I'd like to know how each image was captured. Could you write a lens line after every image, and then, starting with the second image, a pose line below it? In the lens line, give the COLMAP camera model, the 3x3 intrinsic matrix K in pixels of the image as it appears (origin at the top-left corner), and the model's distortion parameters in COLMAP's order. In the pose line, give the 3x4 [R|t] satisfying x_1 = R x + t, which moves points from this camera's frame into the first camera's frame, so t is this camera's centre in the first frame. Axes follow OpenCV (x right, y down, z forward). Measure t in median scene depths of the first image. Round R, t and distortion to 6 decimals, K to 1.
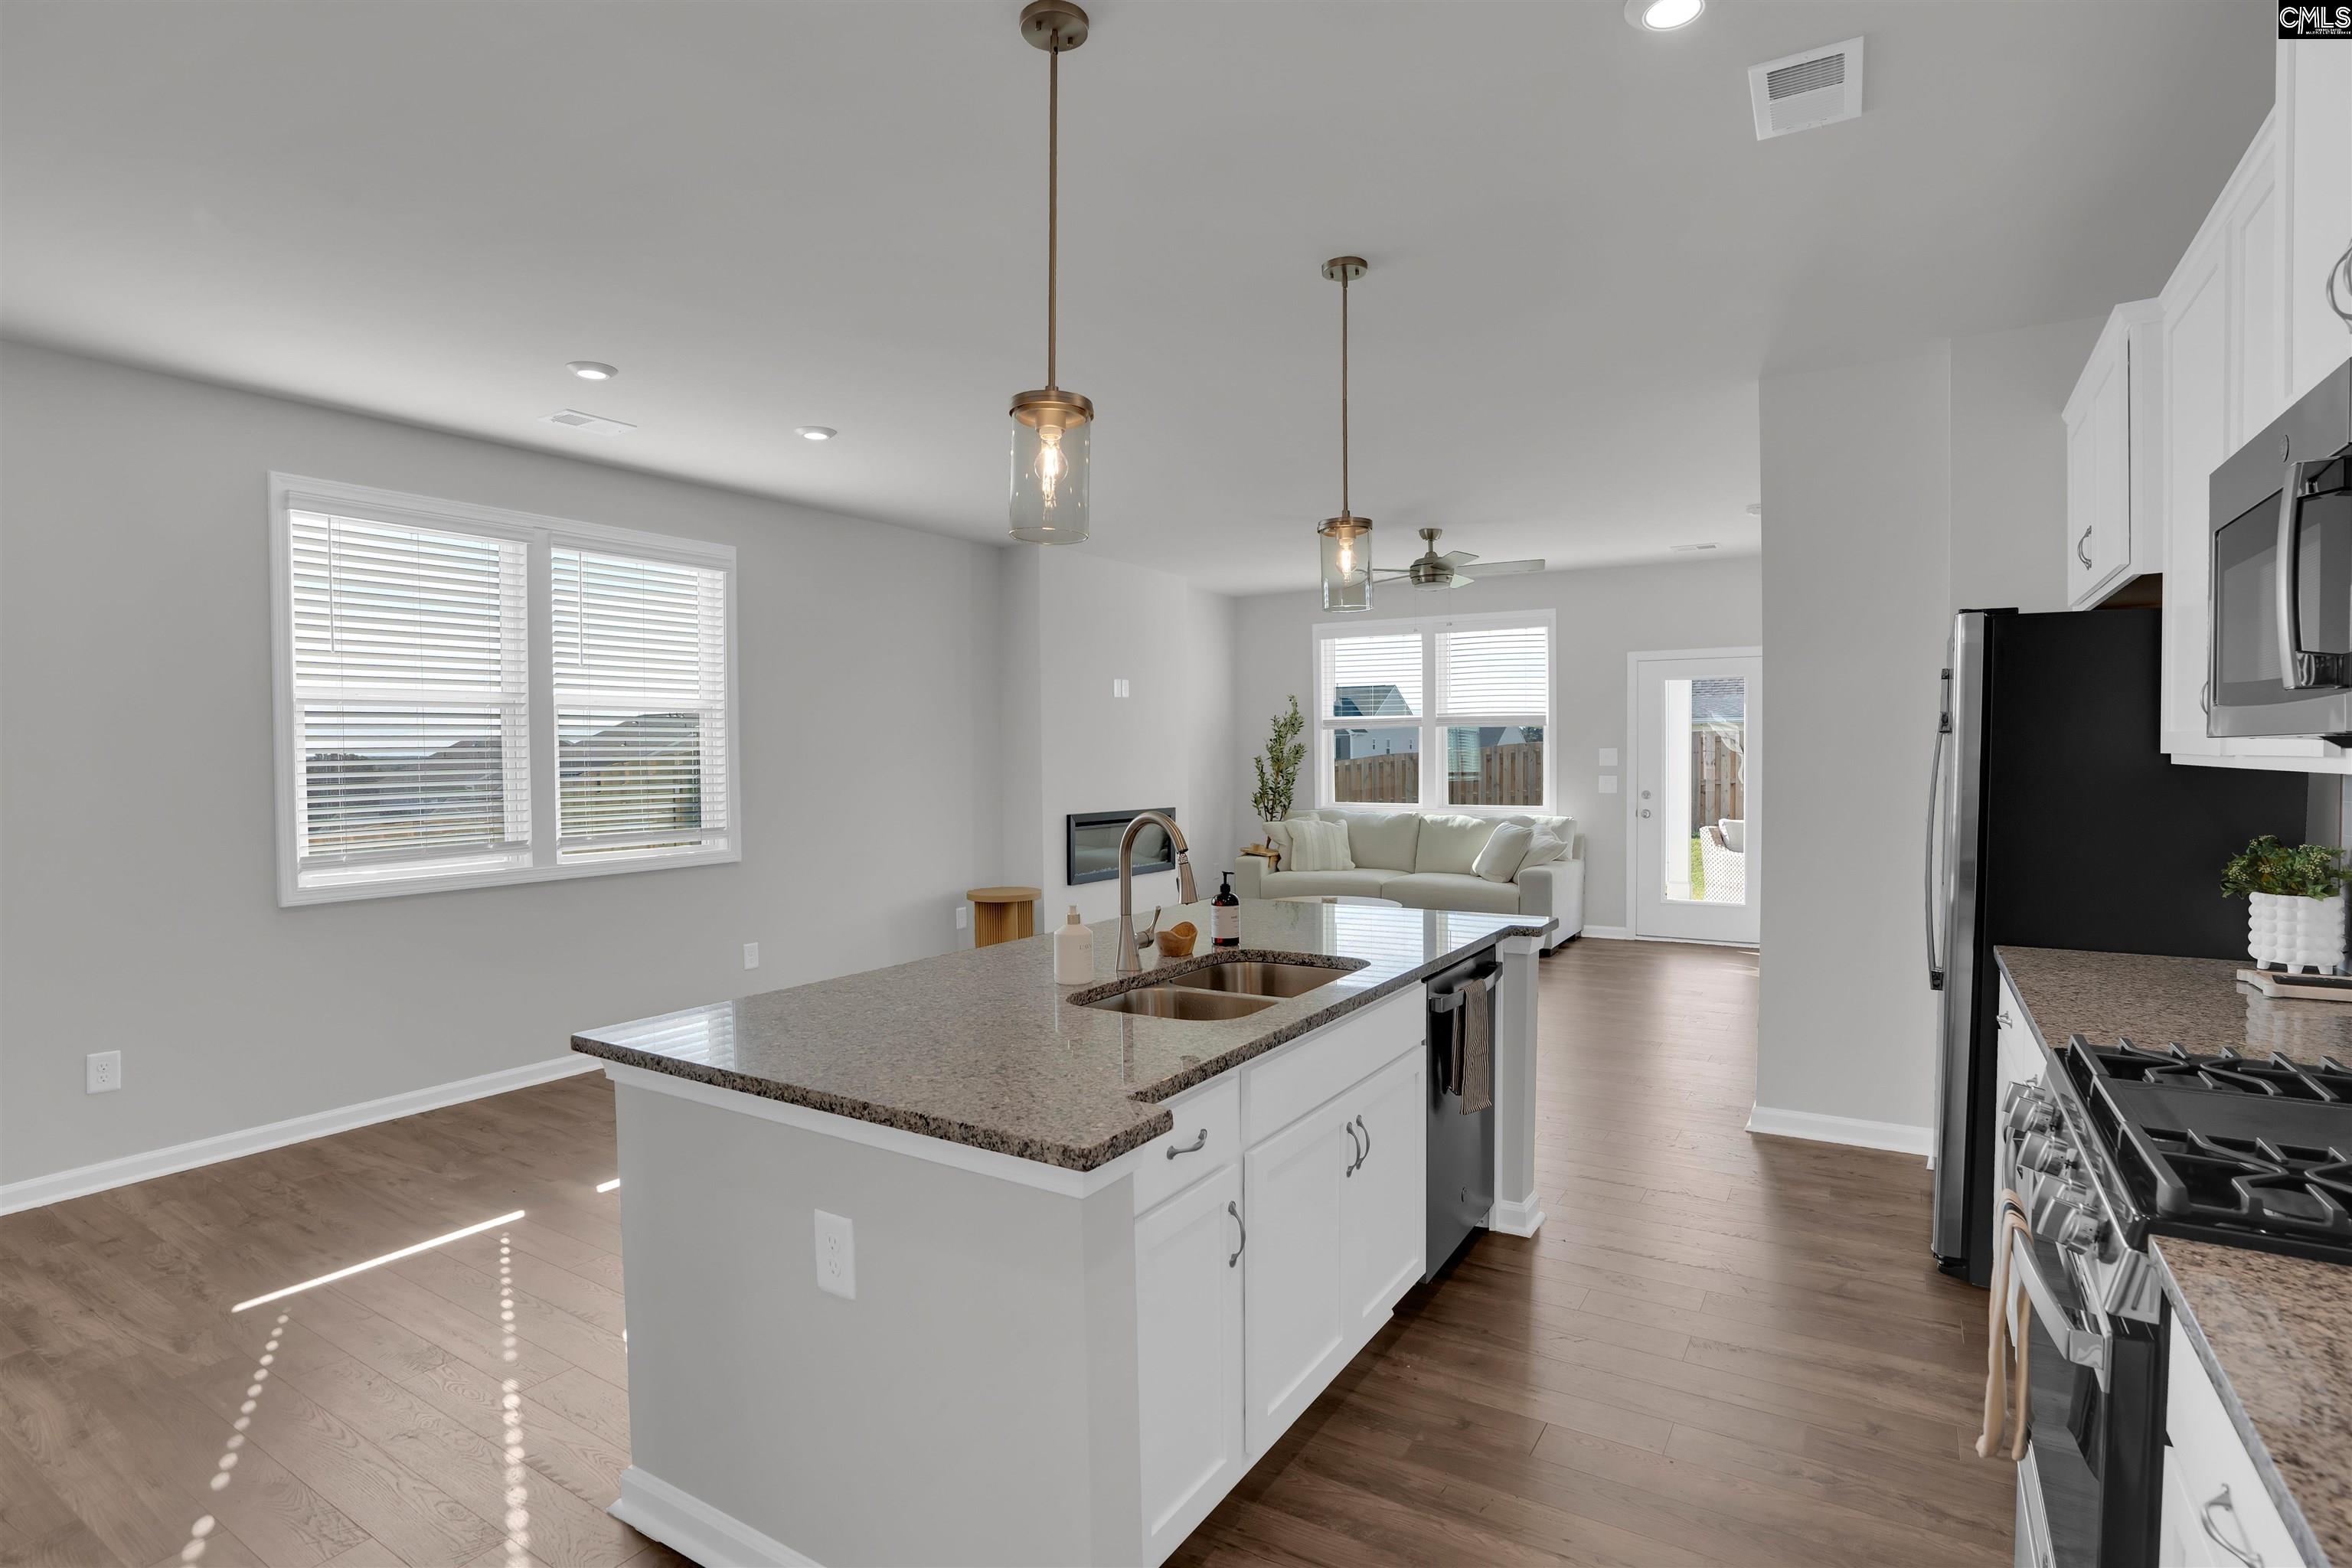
lens RADIAL K [[1161.1, 0, 1188.1], [0, 1161.1, 784.8], [0, 0, 1]] dist [-0.063724, 0.034917]
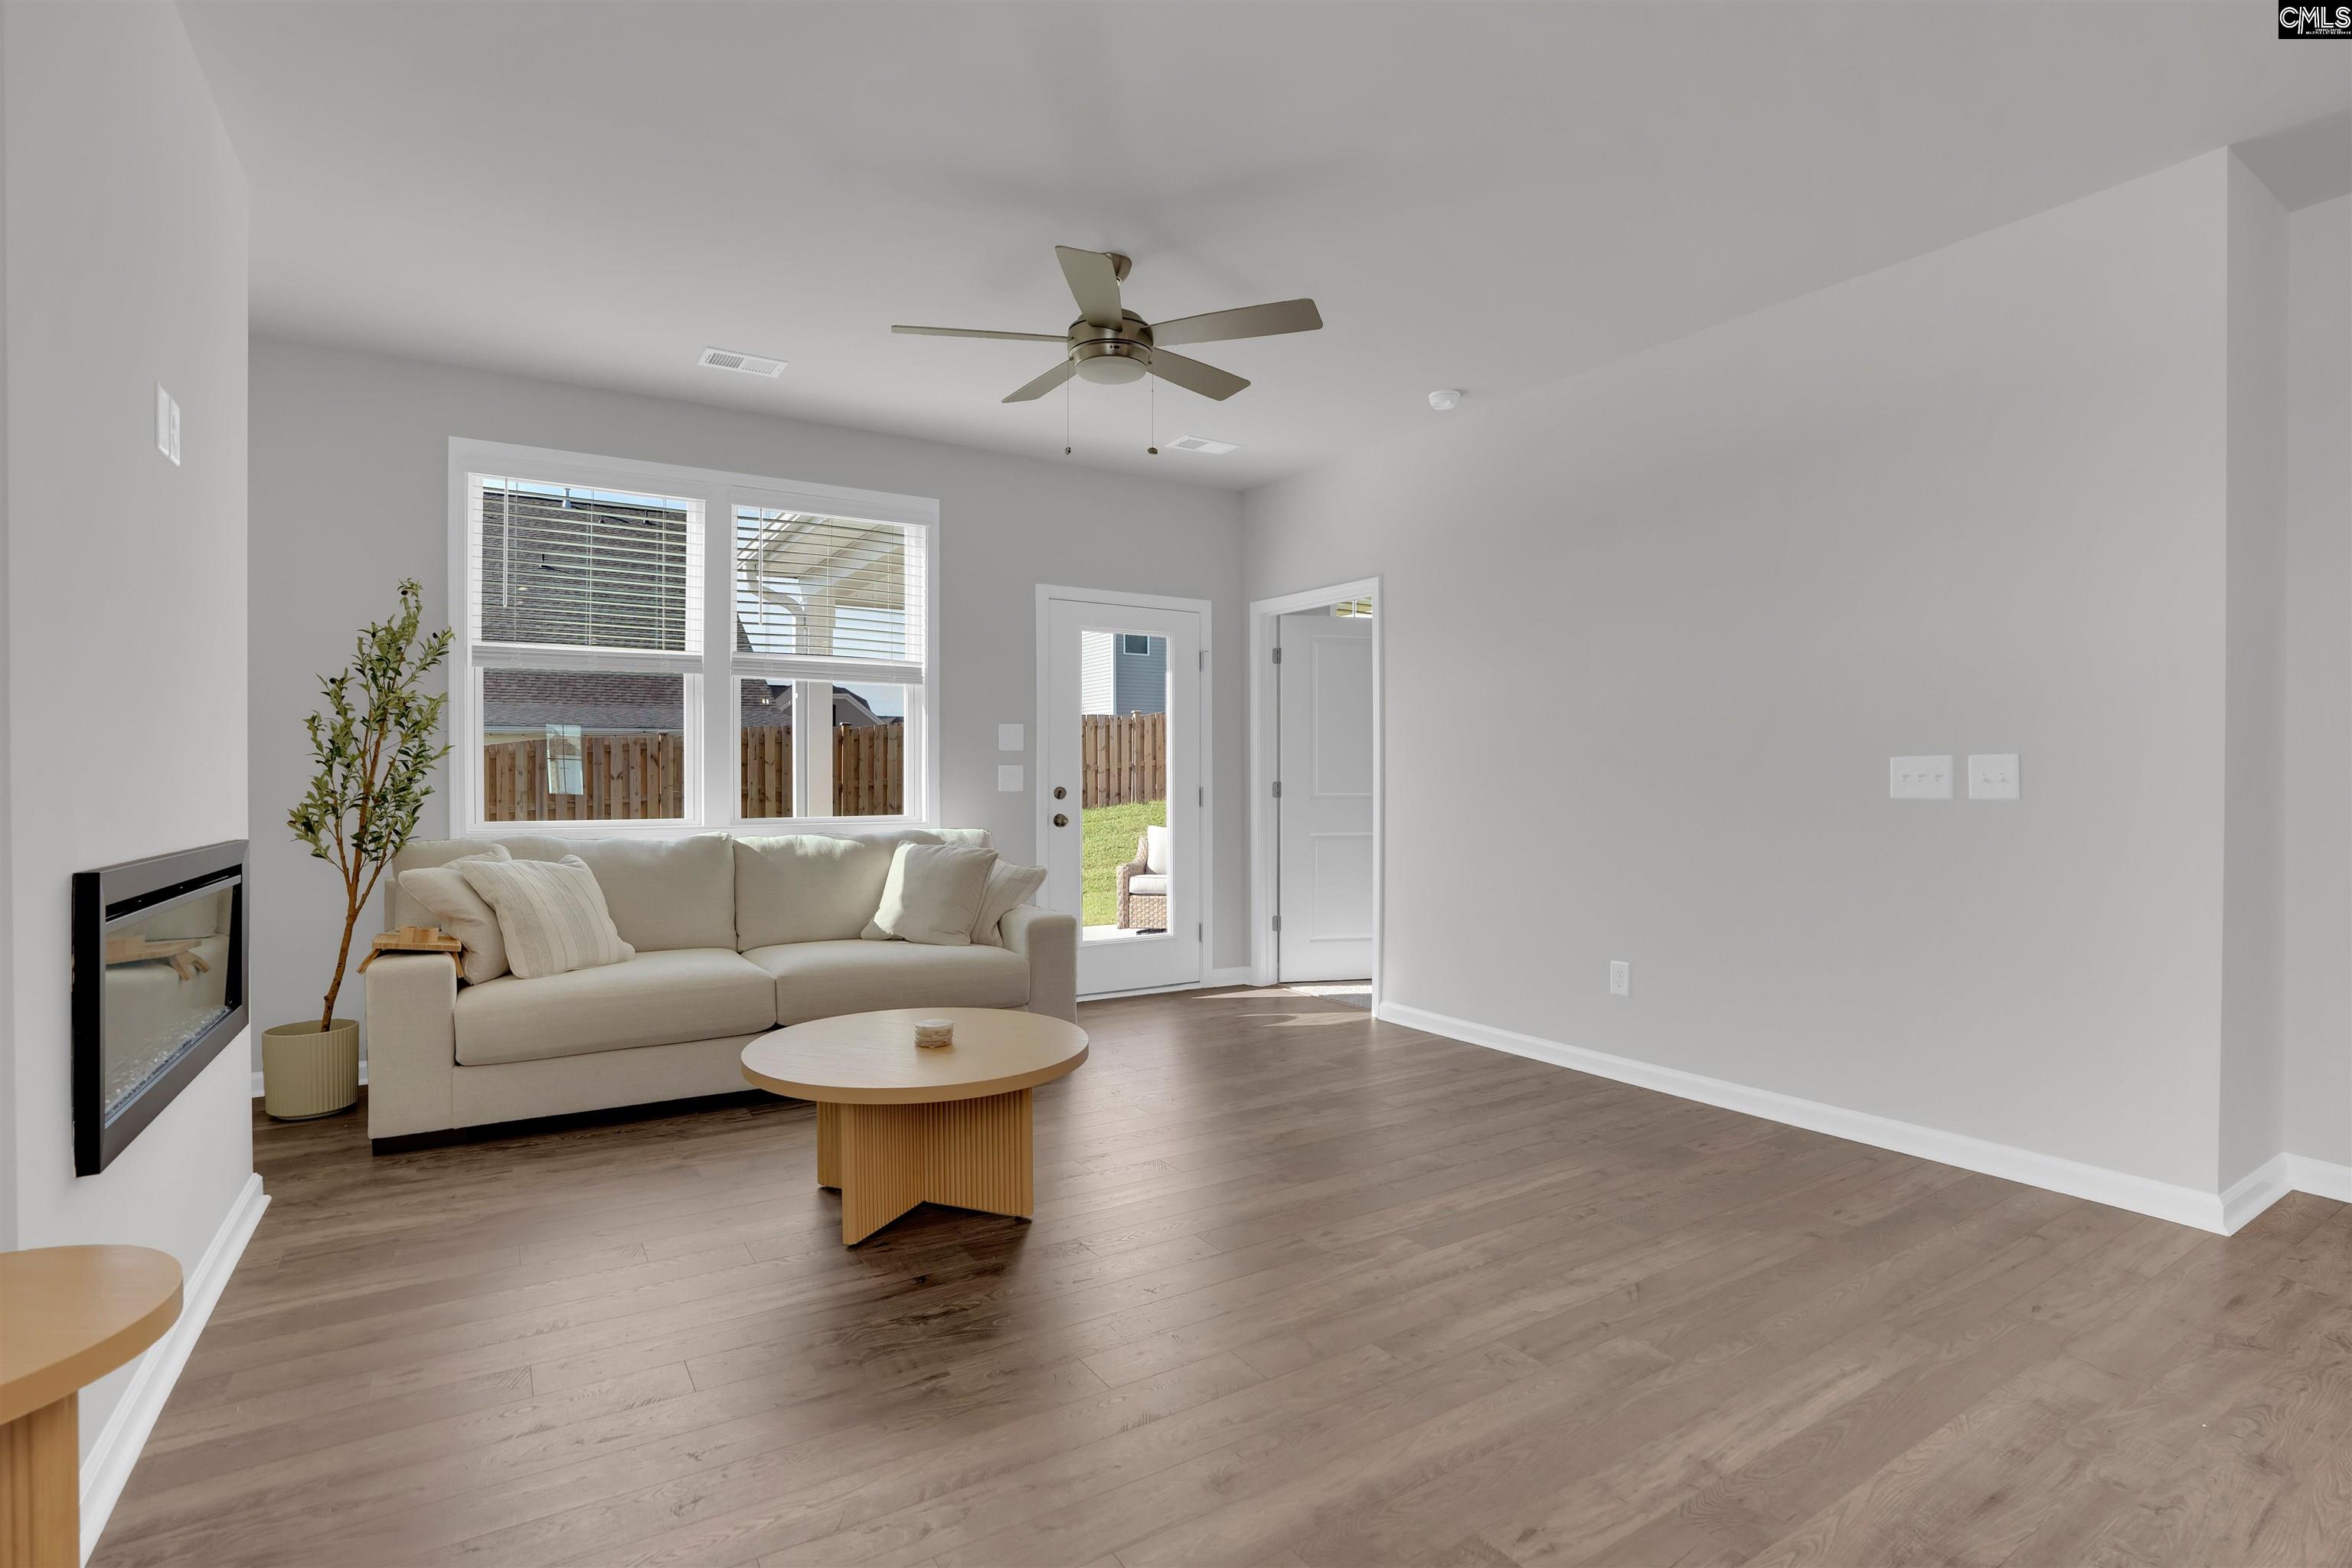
lens RADIAL K [[1126.5, 0, 1175.3], [0, 1126.5, 792.3], [0, 0, 1]] dist [-0.077139, 0.030921]
pose [[0.438588, -0.004553, 0.898676, -0.196976], [0.023254, 0.999710, -0.006284, 0.015530], [-0.898387, 0.023654, 0.438567, 0.698868]]
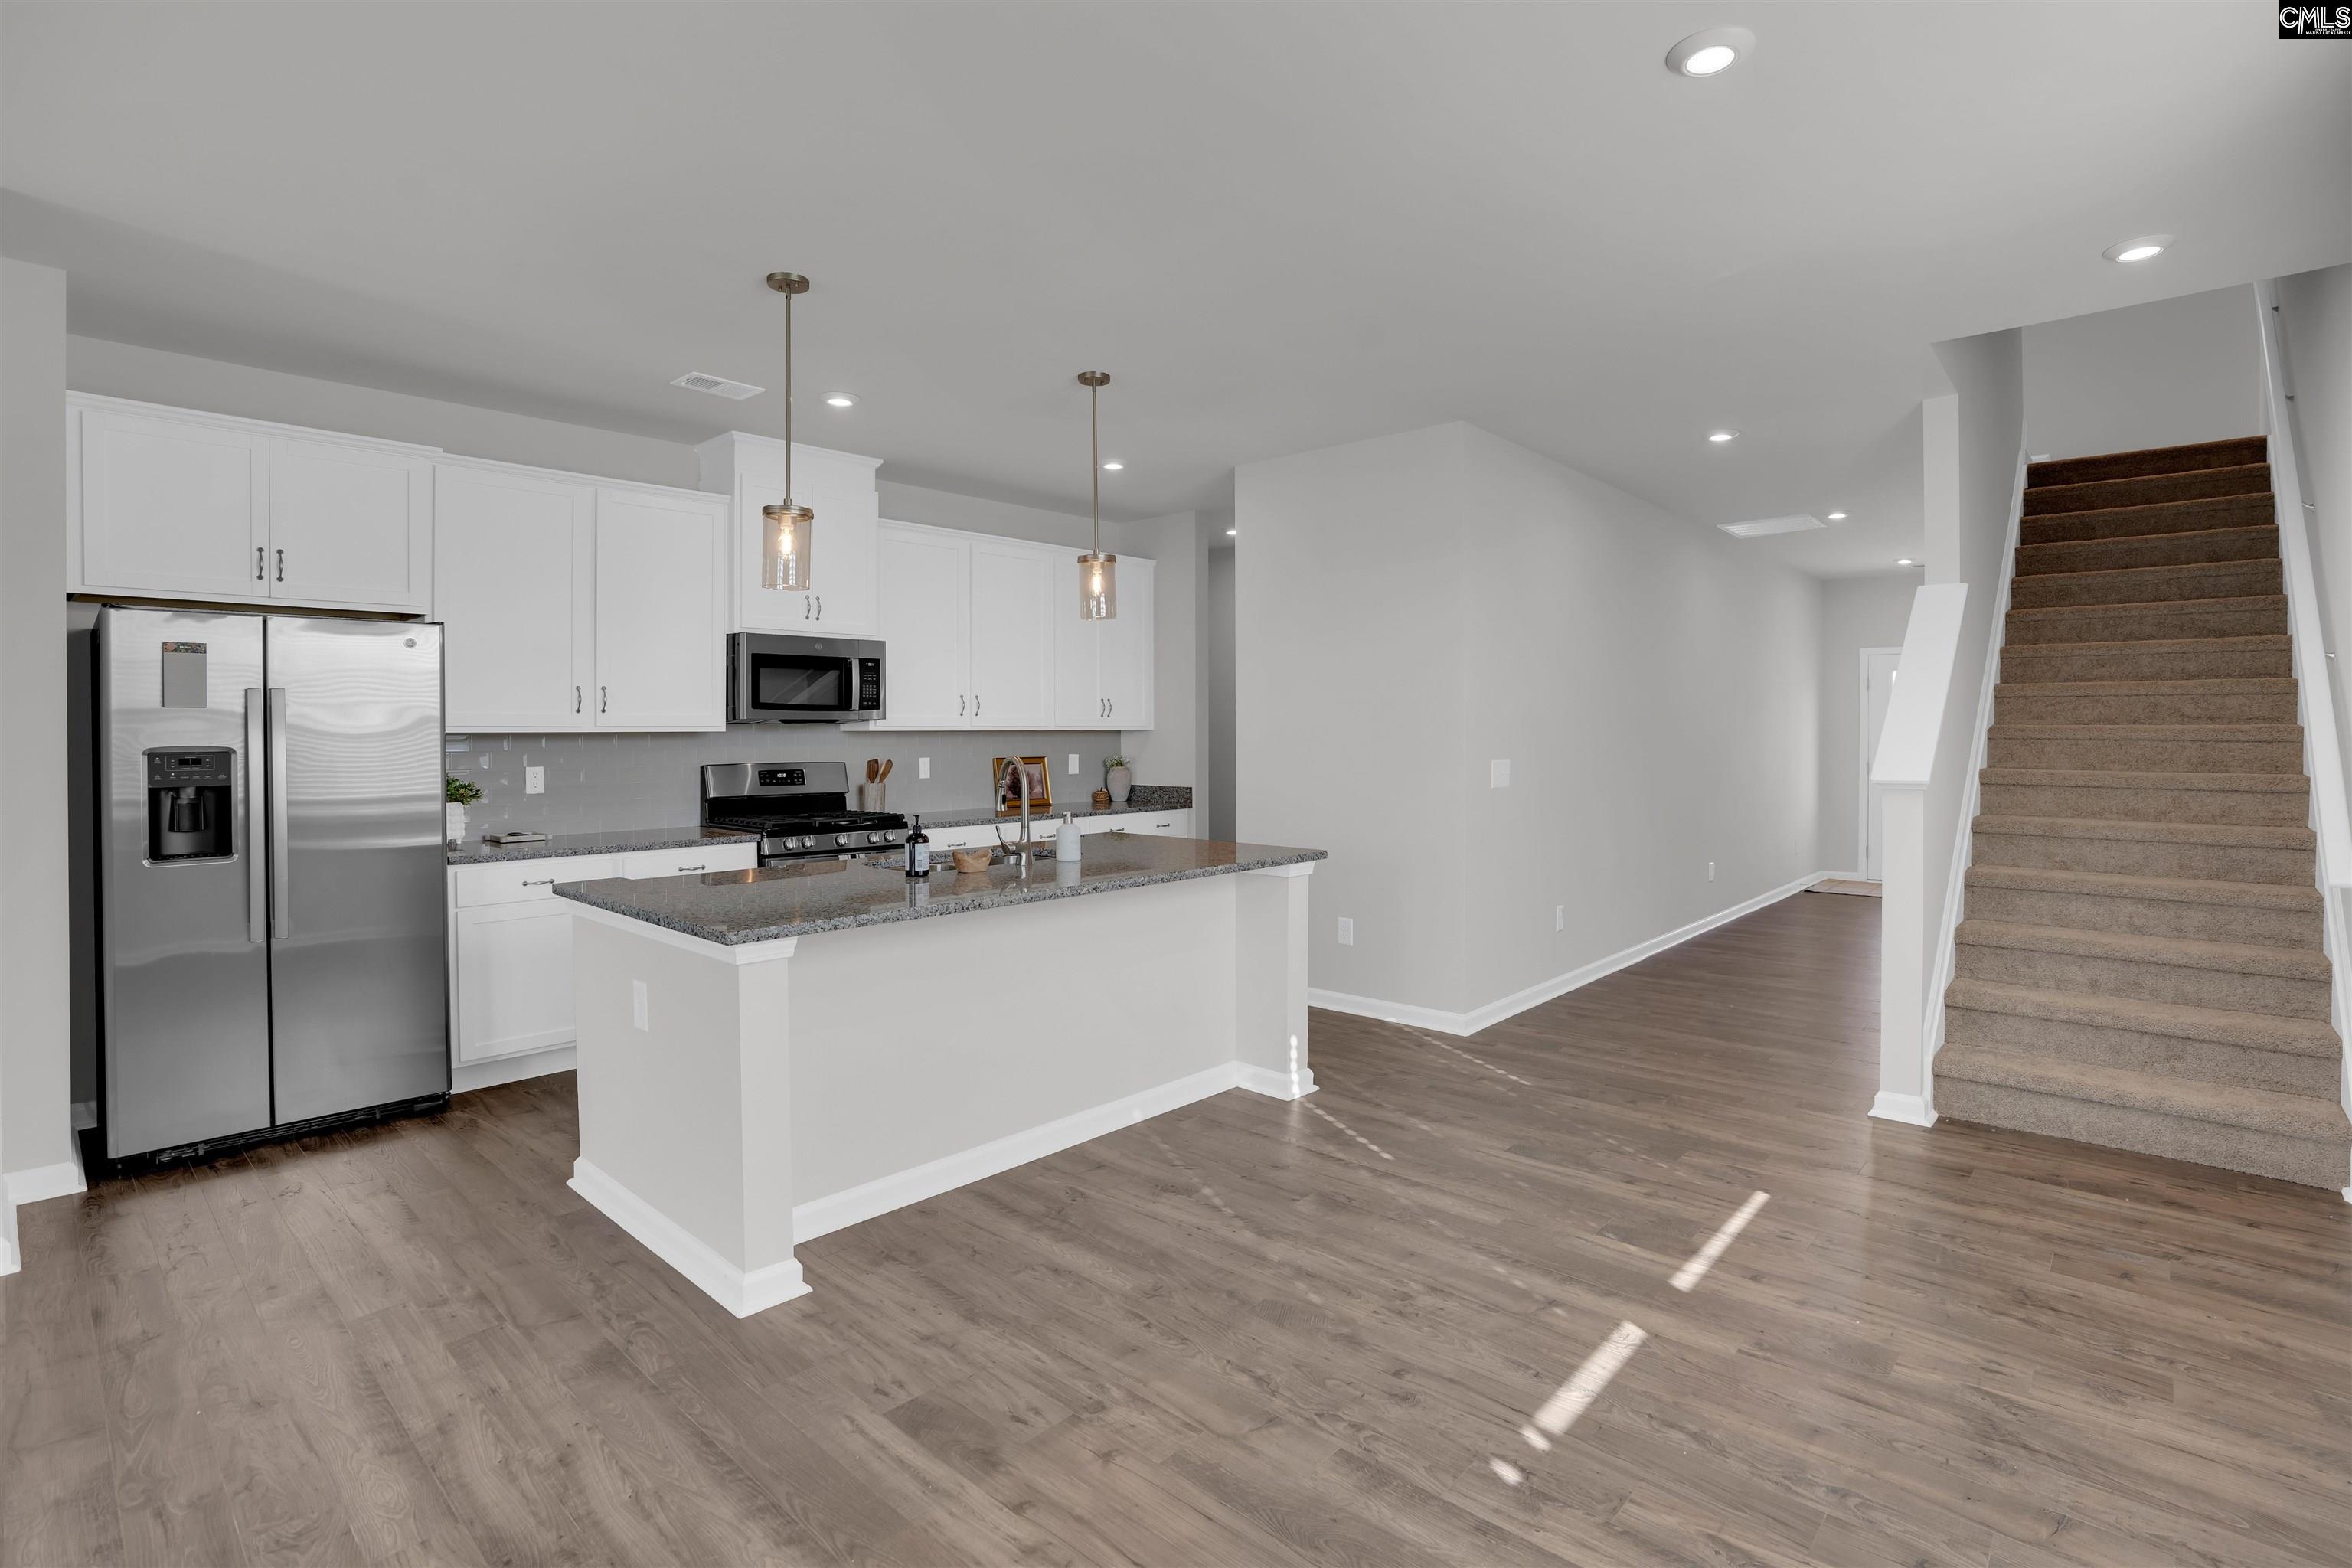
lens RADIAL K [[1121.1, 0, 1171.9], [0, 1121.1, 735.9], [0, 0, 1]] dist [-0.075156, 0.029439]
pose [[-0.982447, 0.009911, 0.186279, -0.175322], [0.015937, 0.999396, 0.030883, -0.015539], [-0.185860, 0.033310, -0.982011, 0.817812]]
